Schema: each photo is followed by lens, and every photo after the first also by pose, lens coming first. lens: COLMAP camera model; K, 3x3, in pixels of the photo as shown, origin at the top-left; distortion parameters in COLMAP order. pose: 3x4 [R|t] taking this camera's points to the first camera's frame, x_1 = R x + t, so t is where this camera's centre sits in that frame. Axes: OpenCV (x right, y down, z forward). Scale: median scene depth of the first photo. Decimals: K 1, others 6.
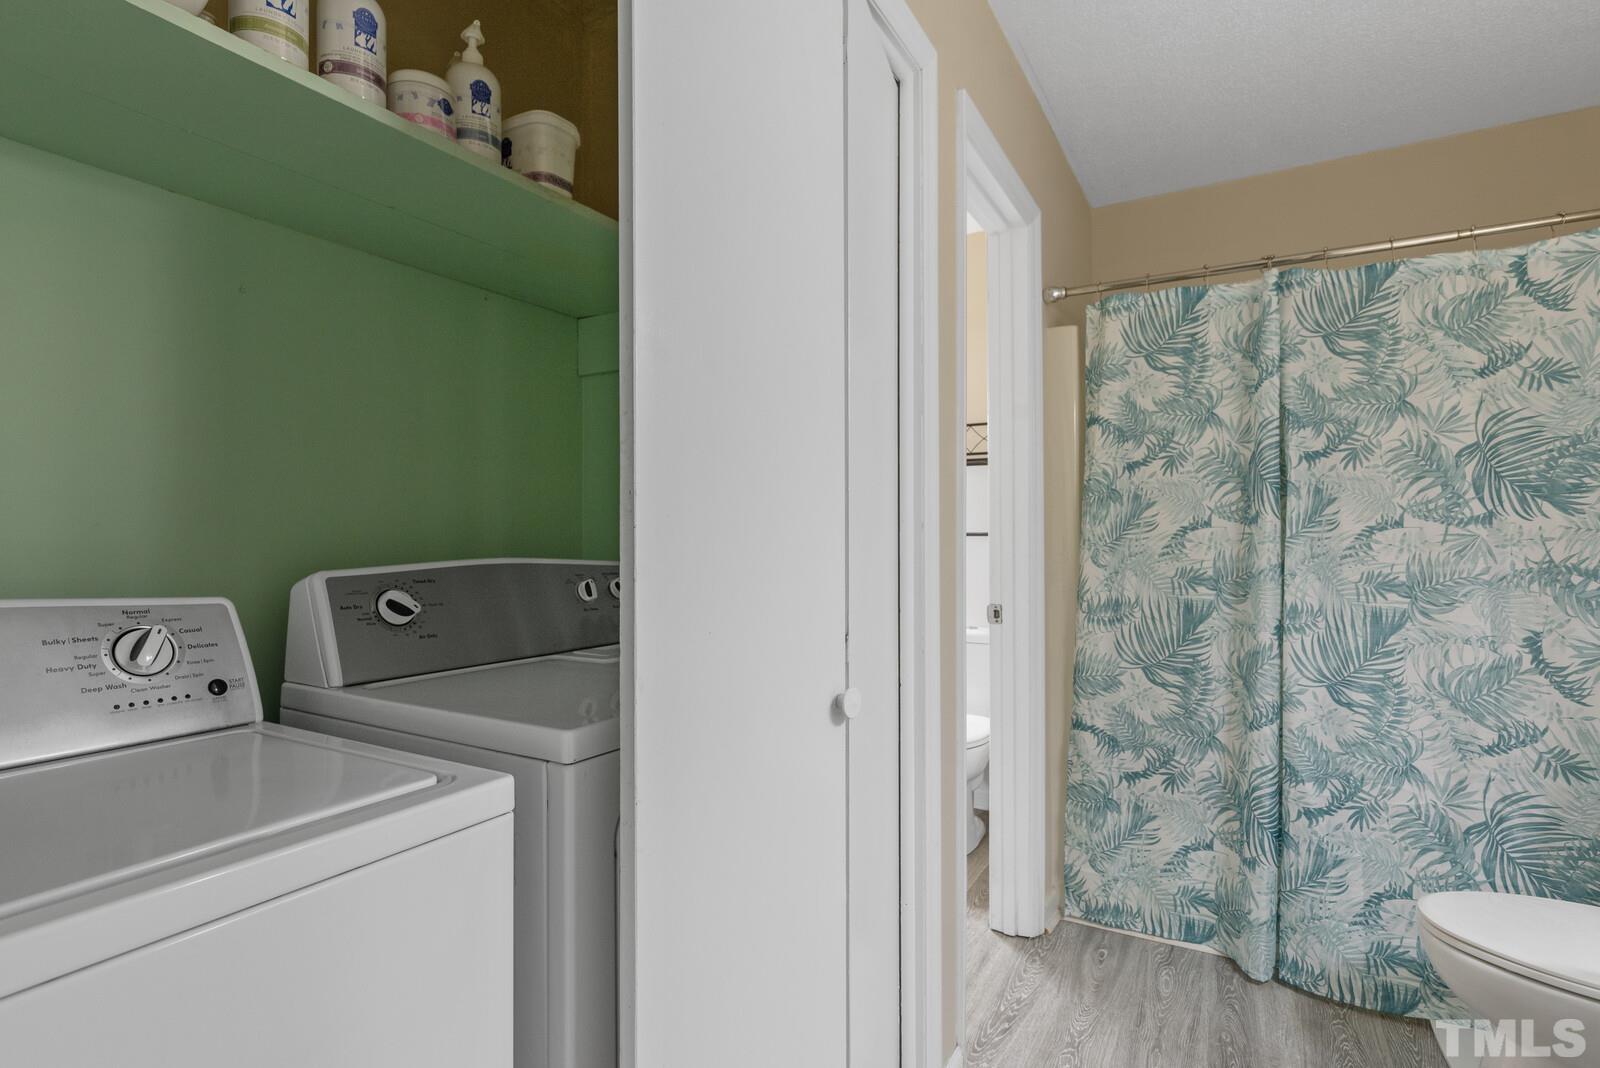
lens RADIAL K [[779.4, 0, 800.0], [0, 779.4, 534.0], [0, 0, 1]] dist [-0.000312, 0.000250]
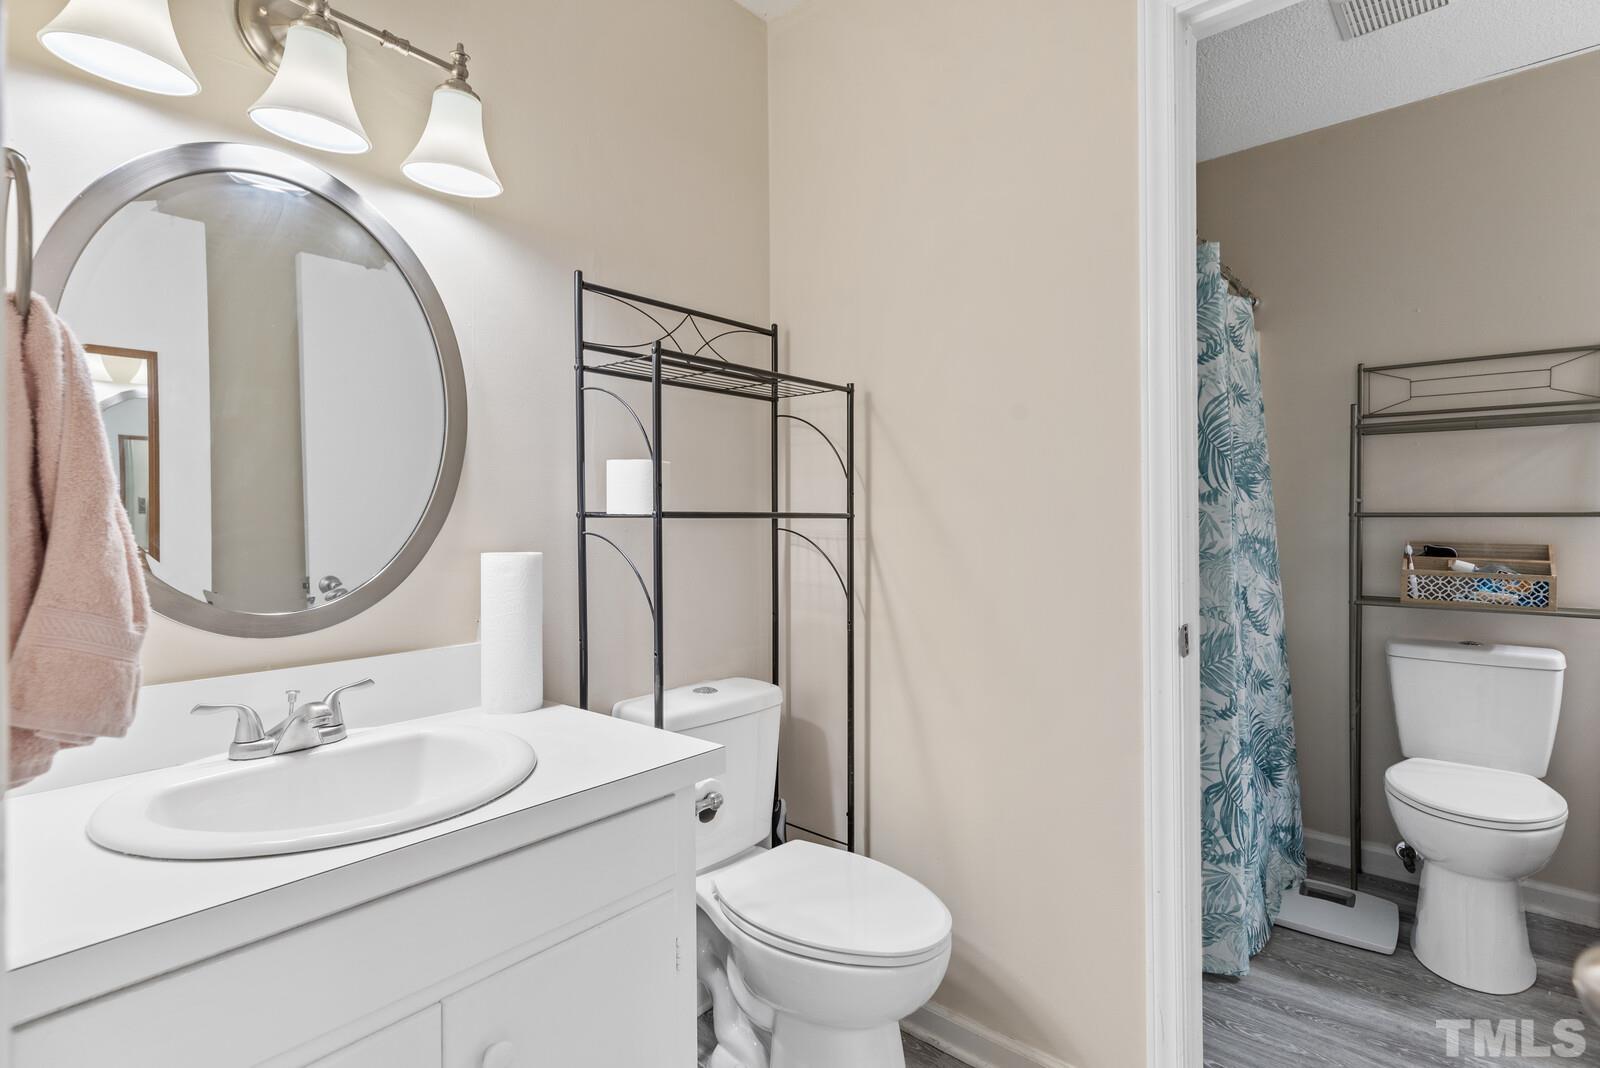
lens RADIAL K [[767.0, 0, 798.7], [0, 767.0, 522.3], [0, 0, 1]] dist [-0.000076, 0.000203]
pose [[0.205345, -0.000277, 0.978690, -0.465146], [0.007165, 0.999974, -0.001220, 0.010332], [-0.978663, 0.007263, 0.205341, 1.377613]]
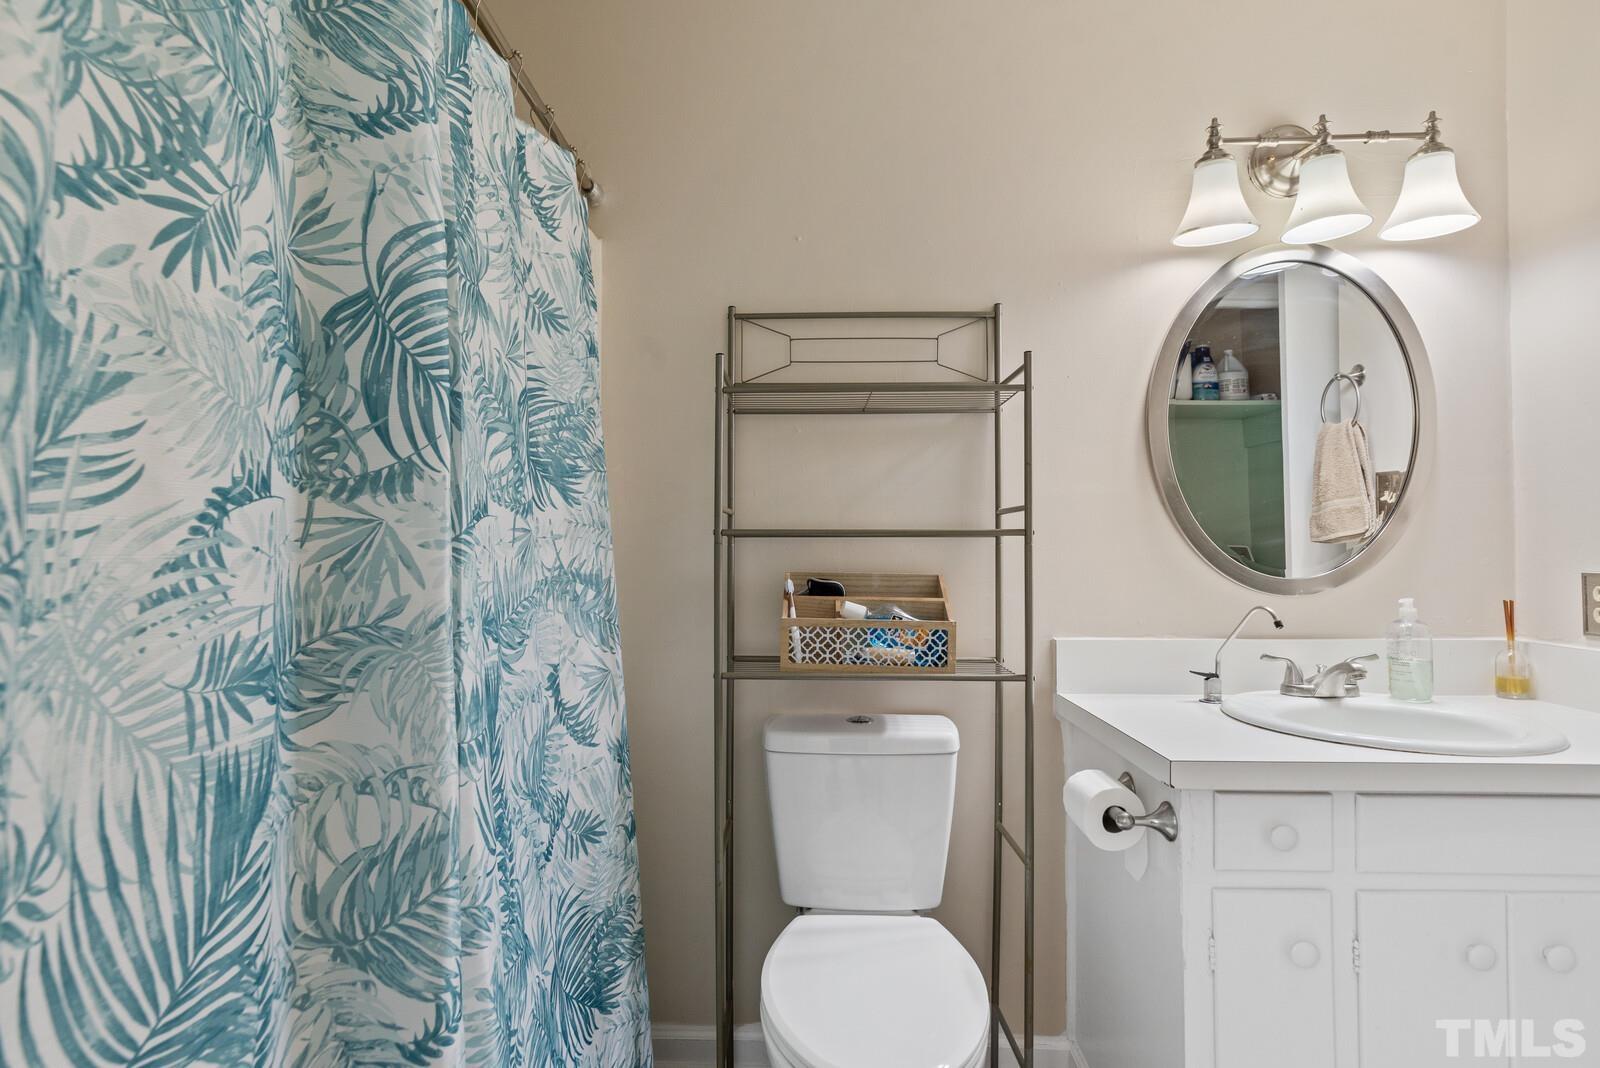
lens RADIAL K [[787.6, 0, 780.7], [0, 787.6, 534.7], [0, 0, 1]] dist [-0.002129, -0.000433]
pose [[-0.447650, 0.011369, 0.894136, 0.181804], [0.009341, 0.999924, -0.008037, 0.011644], [-0.894160, 0.004754, -0.447723, 1.062236]]
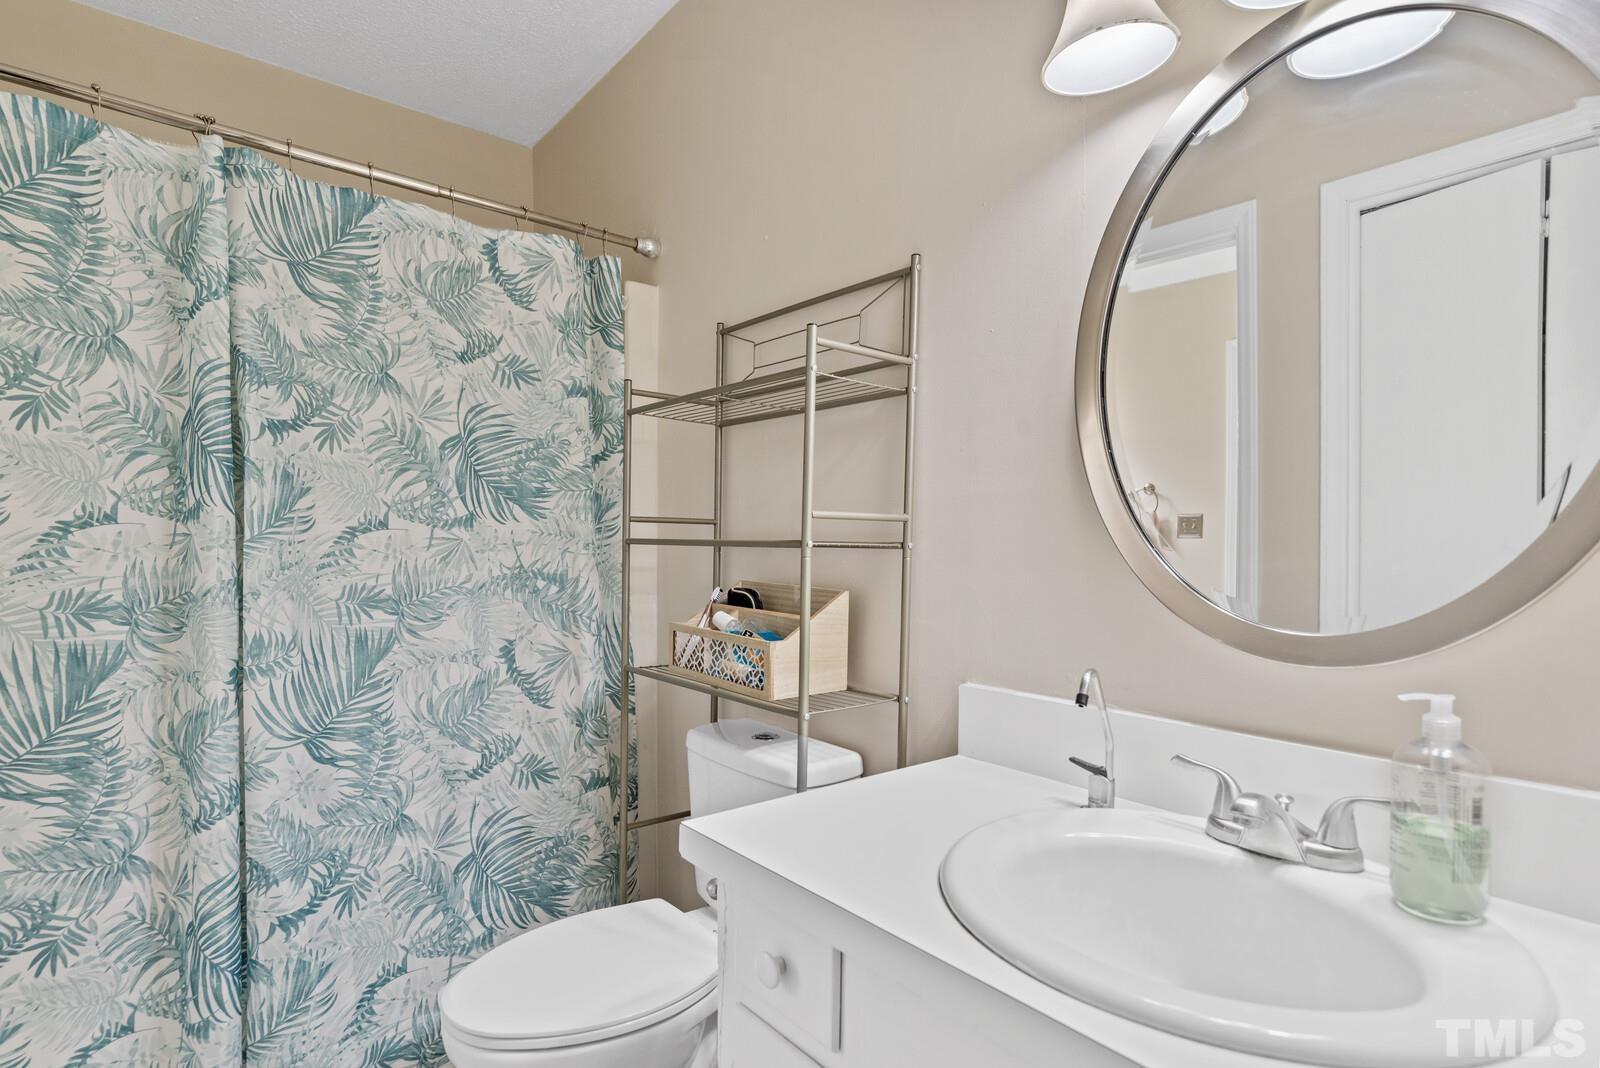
lens RADIAL K [[794.3, 0, 781.4], [0, 794.3, 576.2], [0, 0, 1]] dist [-0.000170, 0.000528]
pose [[0.363614, -0.034008, 0.930929, 0.145826], [-0.005218, 0.999243, 0.038542, 0.006690], [-0.931535, -0.018872, 0.363162, 0.311016]]
